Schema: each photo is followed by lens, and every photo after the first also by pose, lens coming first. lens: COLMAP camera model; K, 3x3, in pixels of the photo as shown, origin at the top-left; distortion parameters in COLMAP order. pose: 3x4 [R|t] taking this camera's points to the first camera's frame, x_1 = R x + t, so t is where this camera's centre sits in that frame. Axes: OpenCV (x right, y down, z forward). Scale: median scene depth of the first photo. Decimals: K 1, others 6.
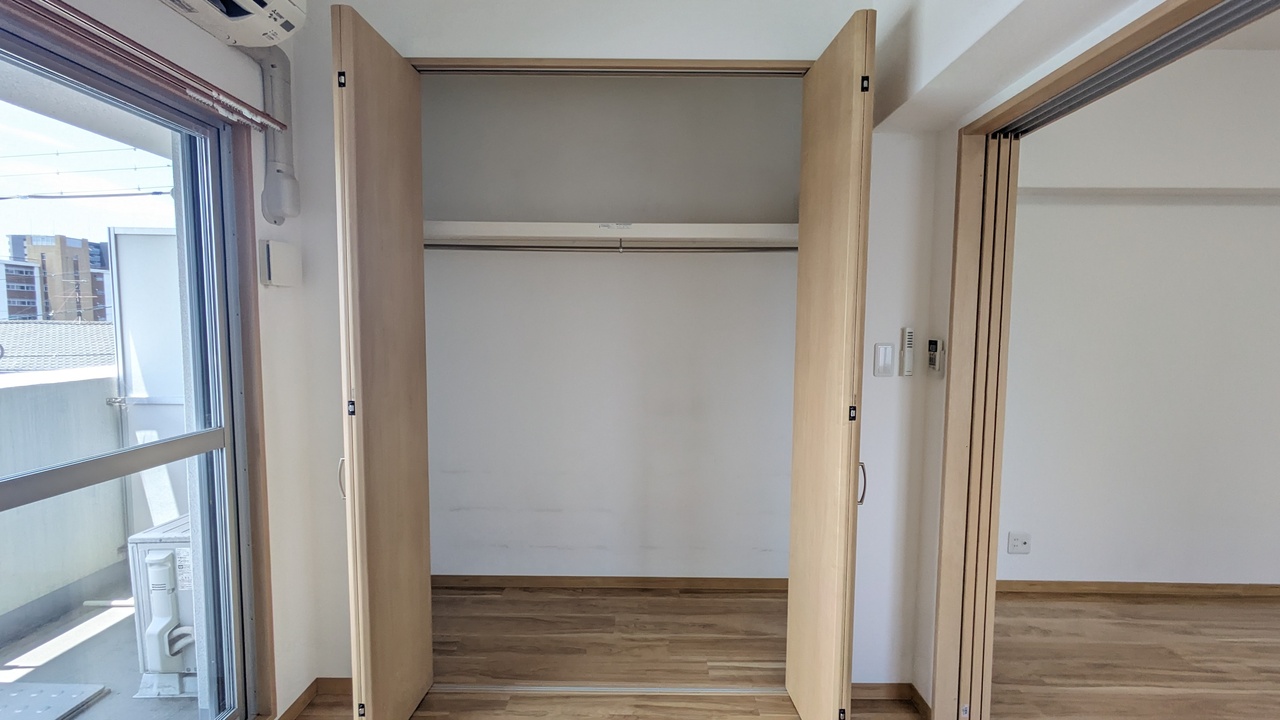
lens RADIAL K [[501.0, 0, 640.1], [0, 501.0, 355.3], [0, 0, 1]] dist [0.001133, 0.000804]
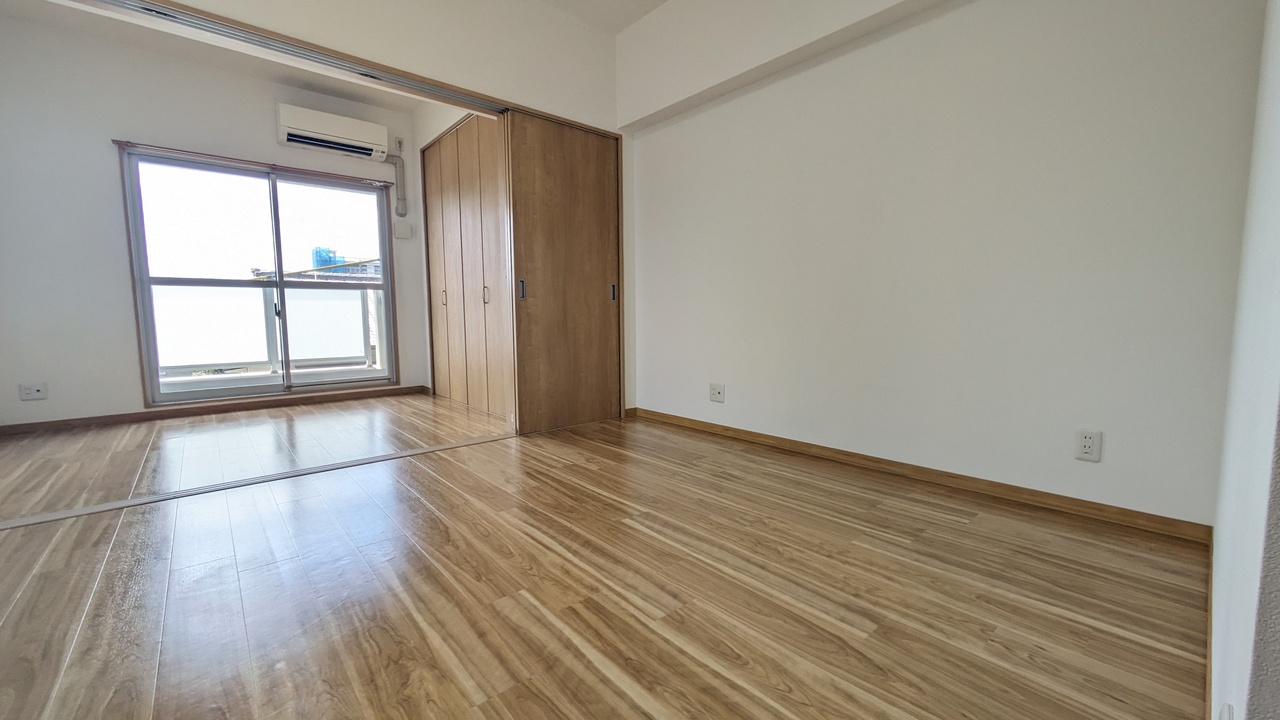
lens RADIAL K [[501.0, 0, 644.1], [0, 501.0, 360.6], [0, 0, 1]] dist [0.001133, 0.000804]
pose [[0.664735, 0.056552, -0.744935, 2.002875], [-0.030270, 0.998351, 0.048779, 0.317978], [0.746466, -0.009876, 0.665351, 0.083883]]
